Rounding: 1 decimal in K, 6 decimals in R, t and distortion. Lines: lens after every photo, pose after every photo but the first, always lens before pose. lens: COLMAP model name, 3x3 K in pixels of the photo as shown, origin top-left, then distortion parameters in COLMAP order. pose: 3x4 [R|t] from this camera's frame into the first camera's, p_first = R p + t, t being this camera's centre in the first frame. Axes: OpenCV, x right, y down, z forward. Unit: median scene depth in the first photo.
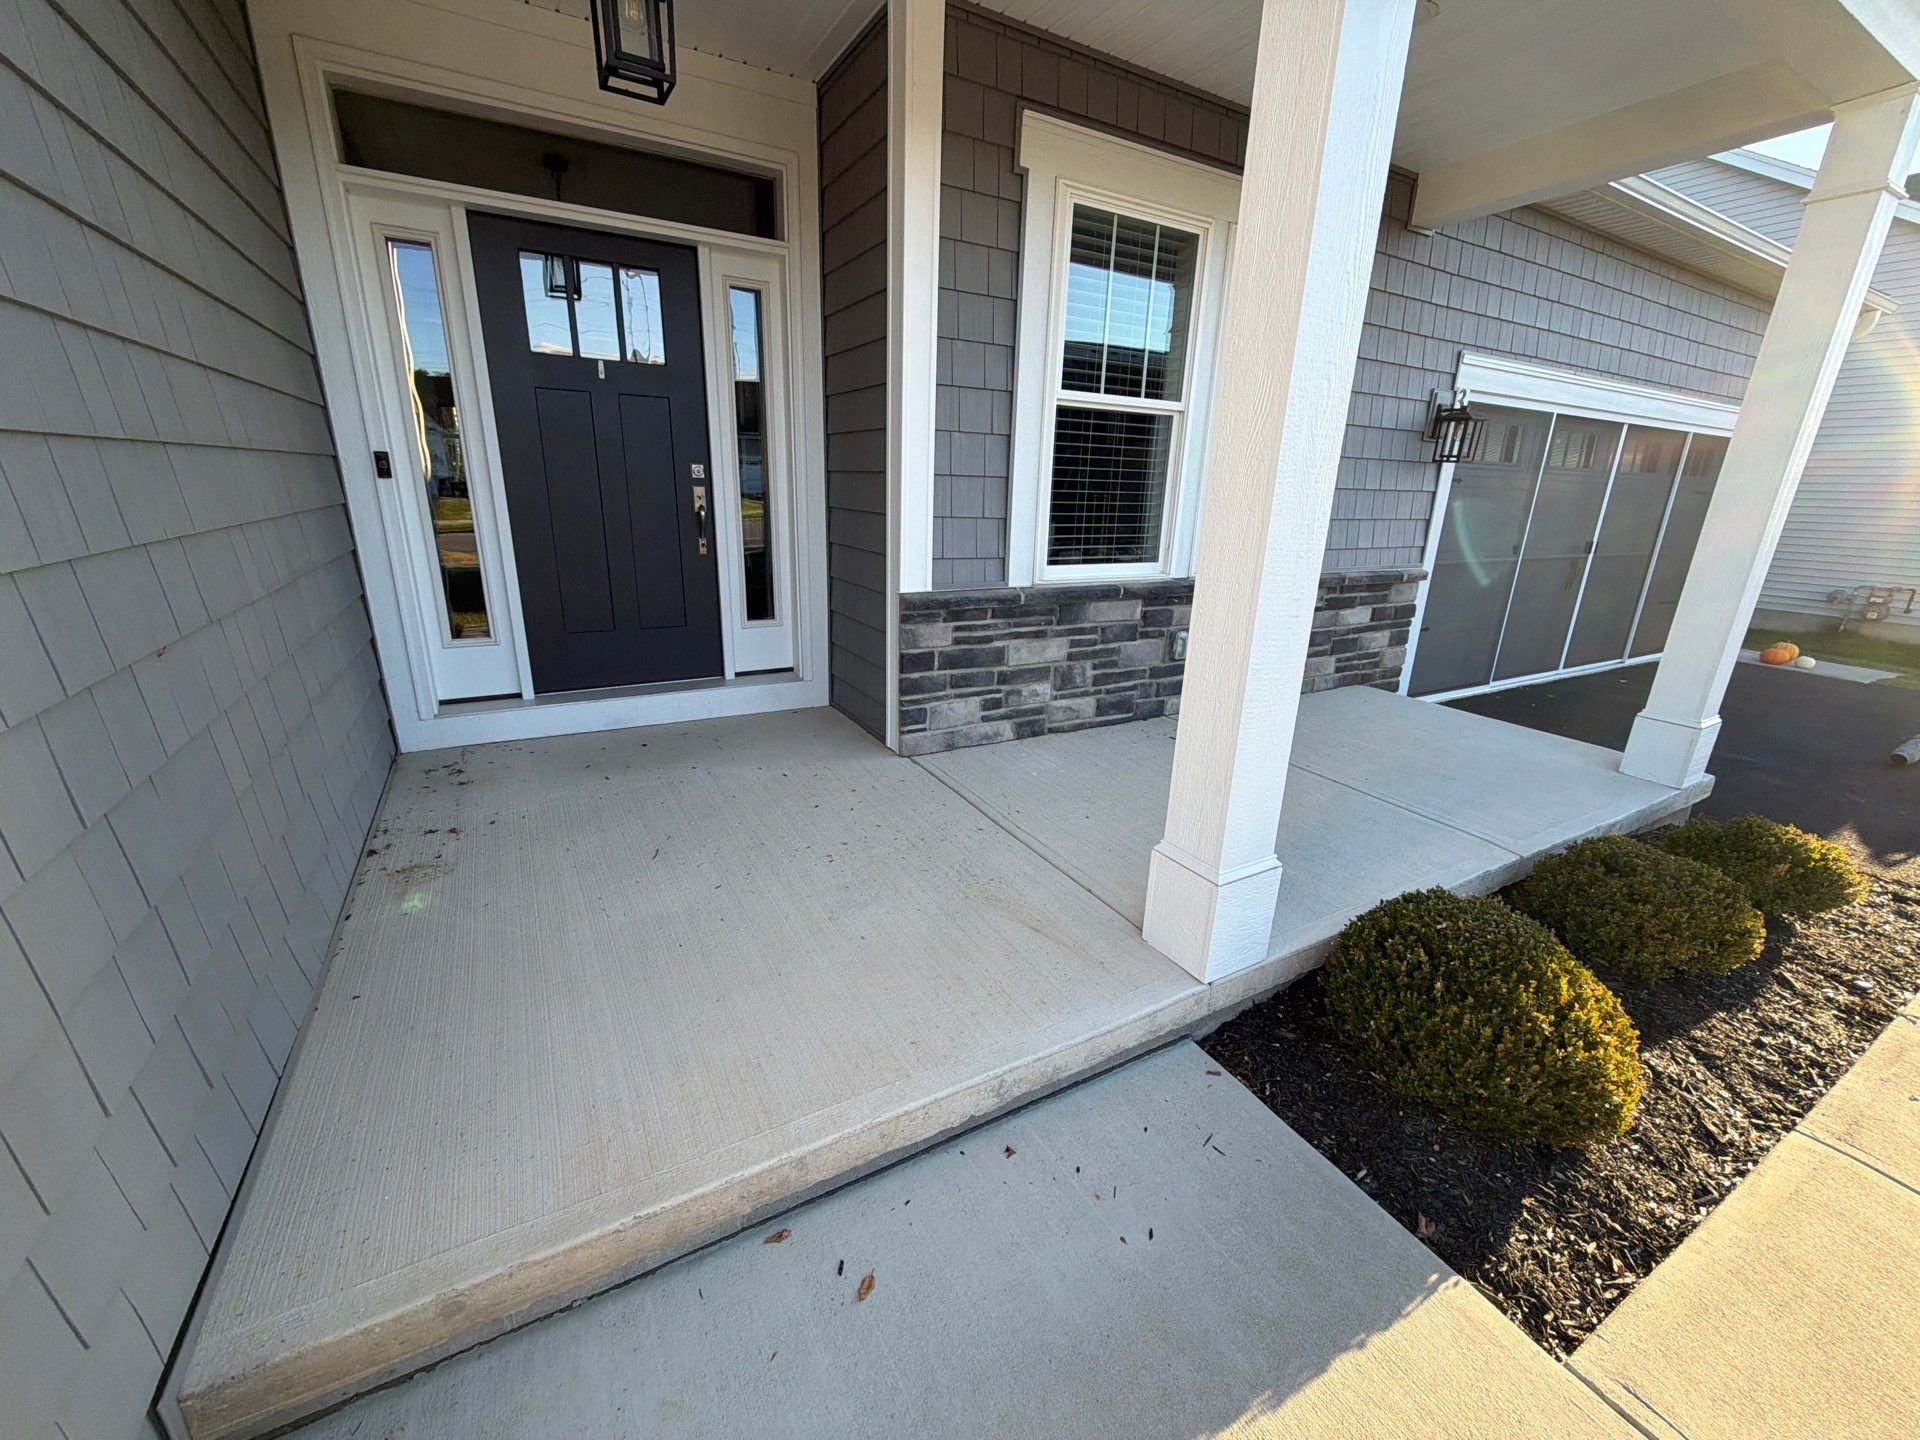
lens RADIAL K [[753.8, 0, 959.4], [0, 753.8, 719.5], [0, 0, 1]] dist [-0.000937, -0.000355]
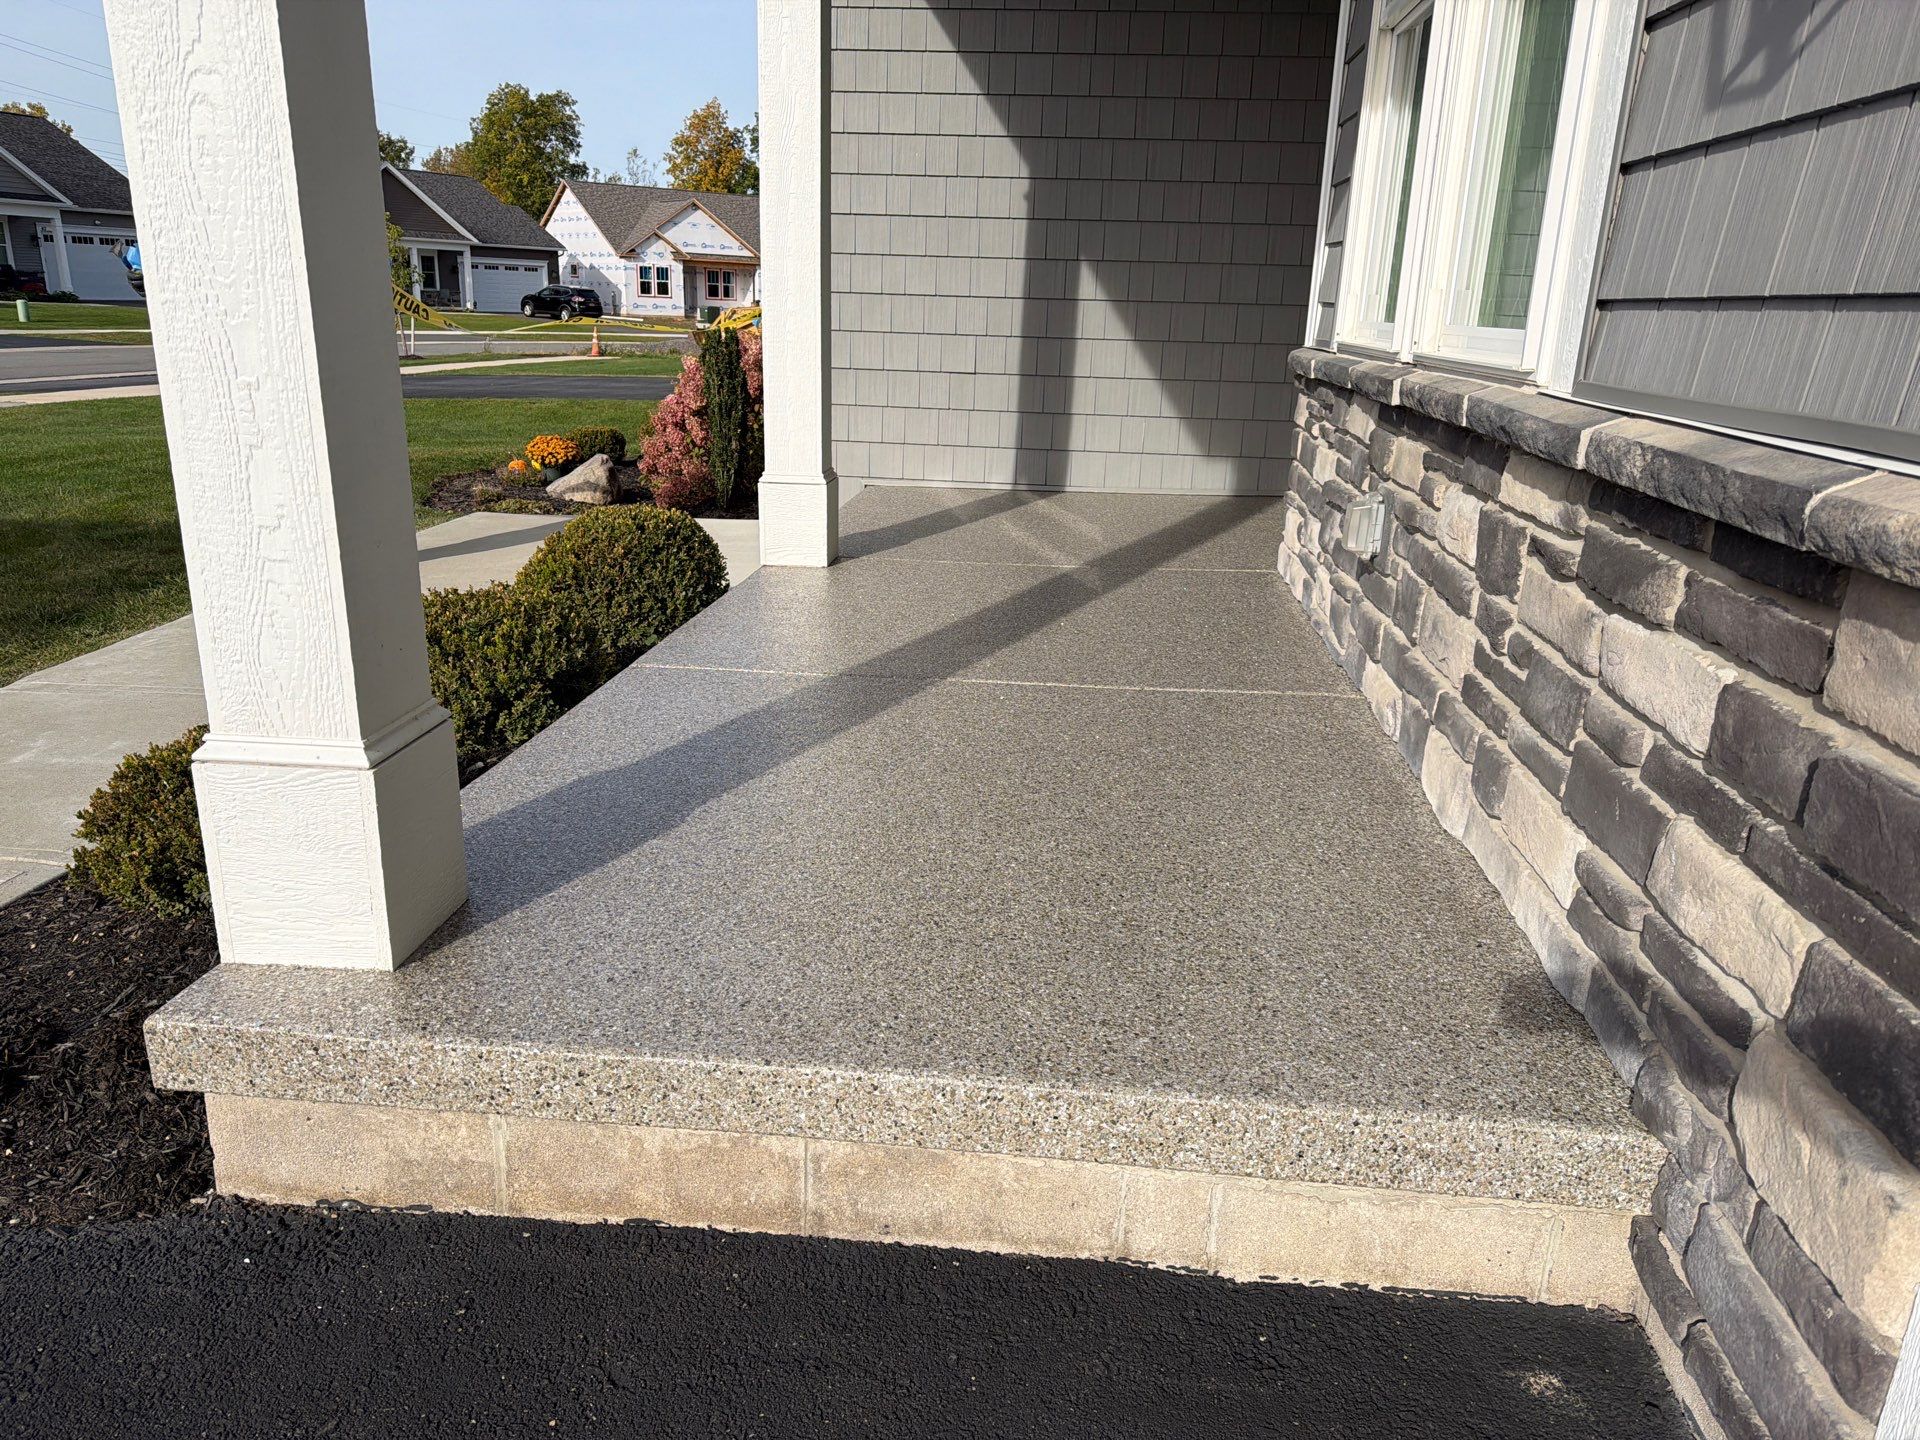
lens RADIAL K [[1332.0, 0, 948.9], [0, 1332.0, 739.7], [0, 0, 1]] dist [0.059796, -0.068222]
pose [[-0.581188, 0.210815, -0.785989, 1.168375], [-0.282416, 0.853579, 0.437772, -0.289009], [0.763192, 0.476403, -0.436552, 1.340949]]
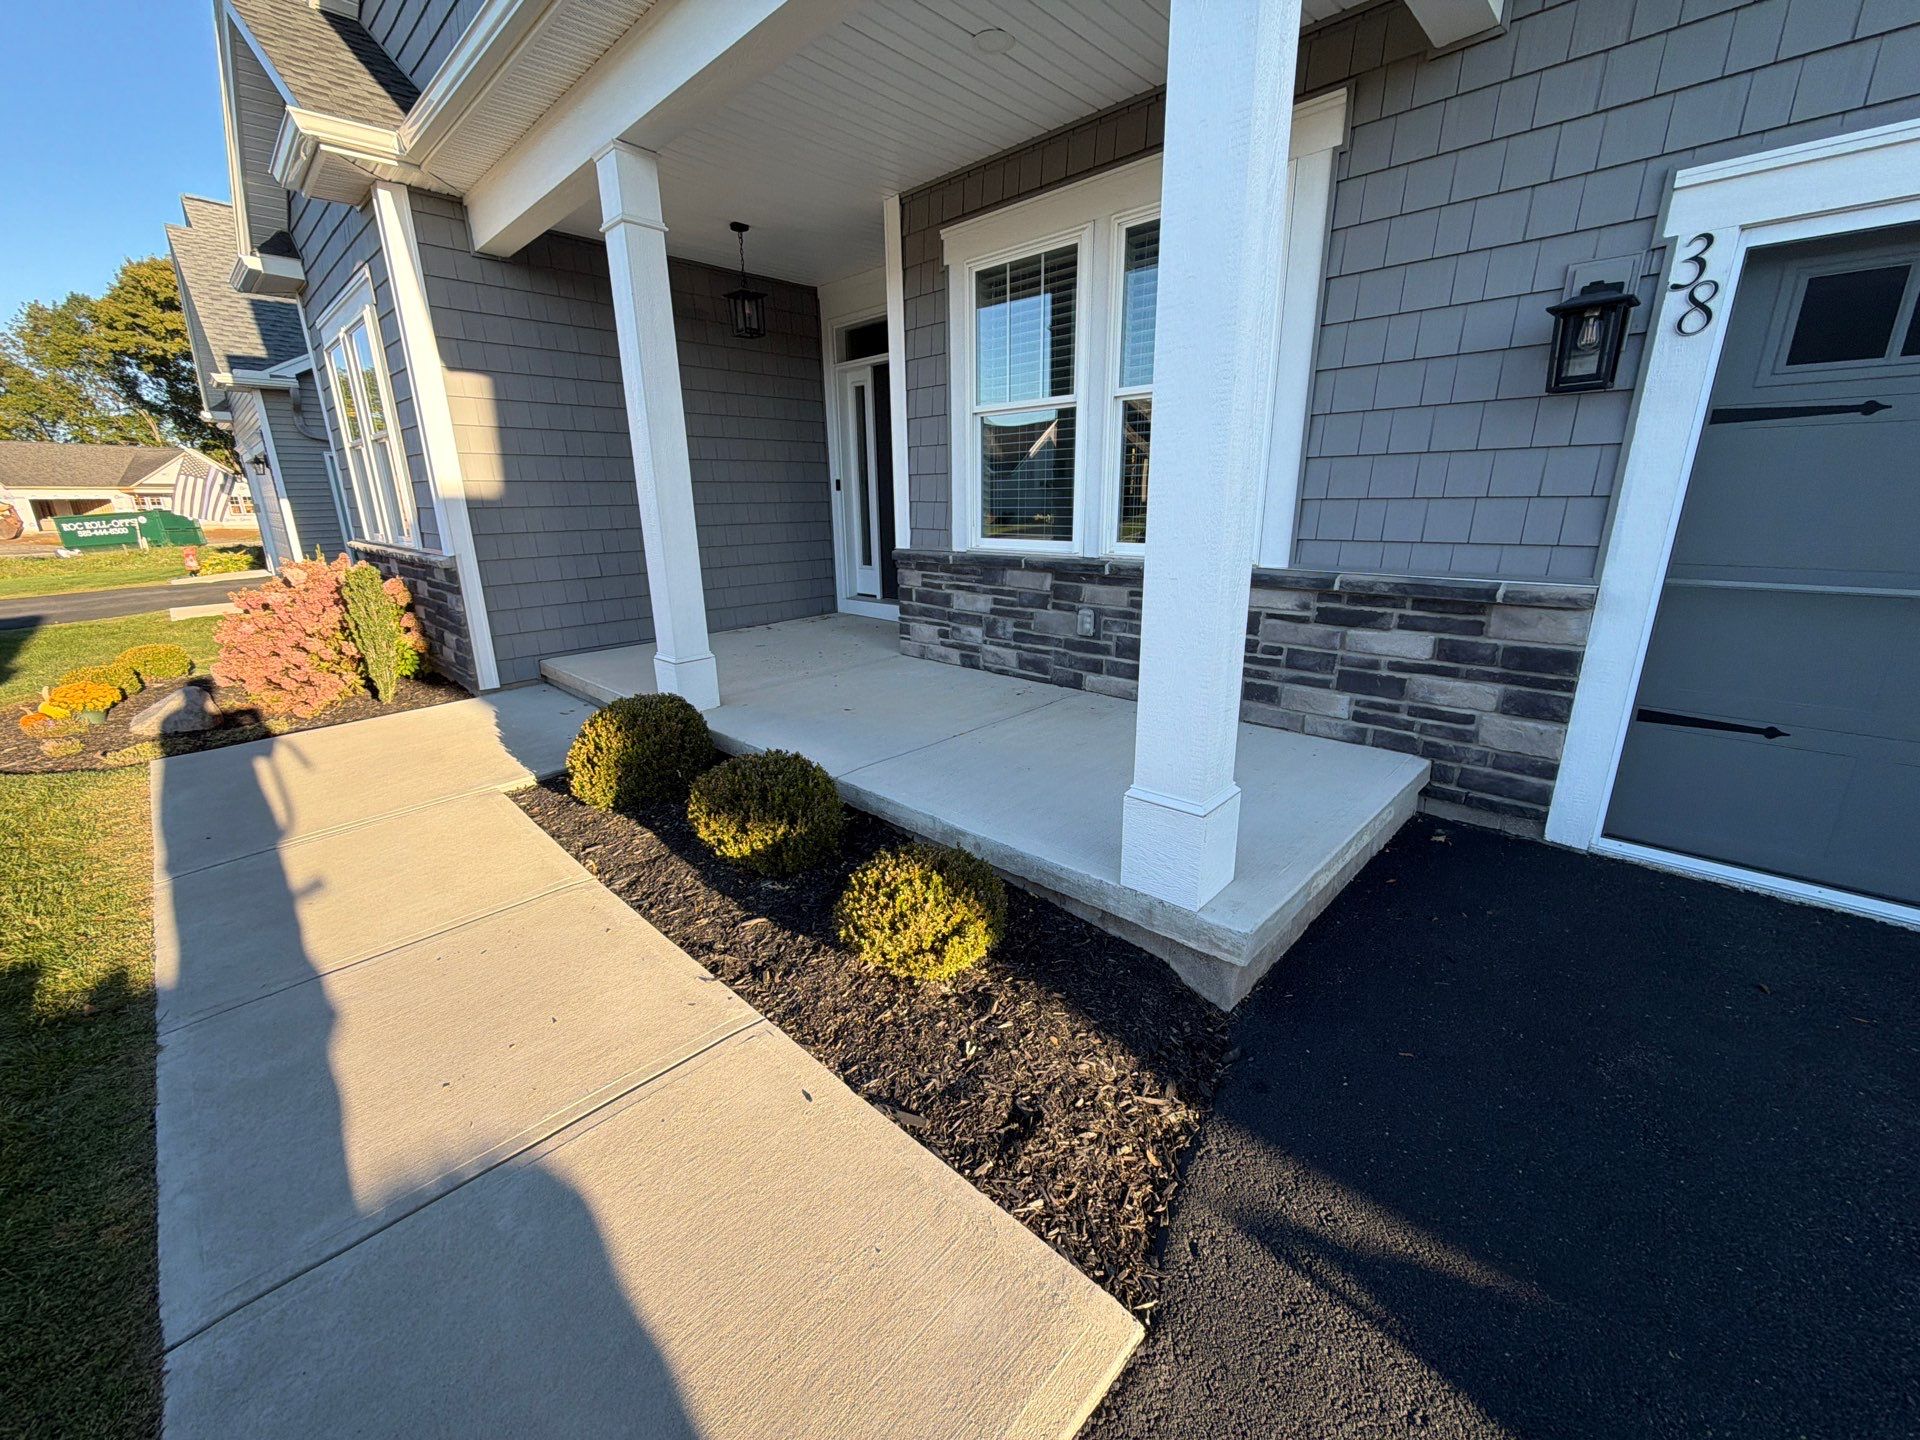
lens RADIAL K [[753.8, 0, 959.5], [0, 753.8, 725.8], [0, 0, 1]] dist [-0.000937, -0.000355]
pose [[0.284072, 0.250748, -0.925434, 1.391042], [-0.261546, 0.948858, 0.176811, -0.113214], [0.922441, 0.191816, 0.335126, 0.571191]]
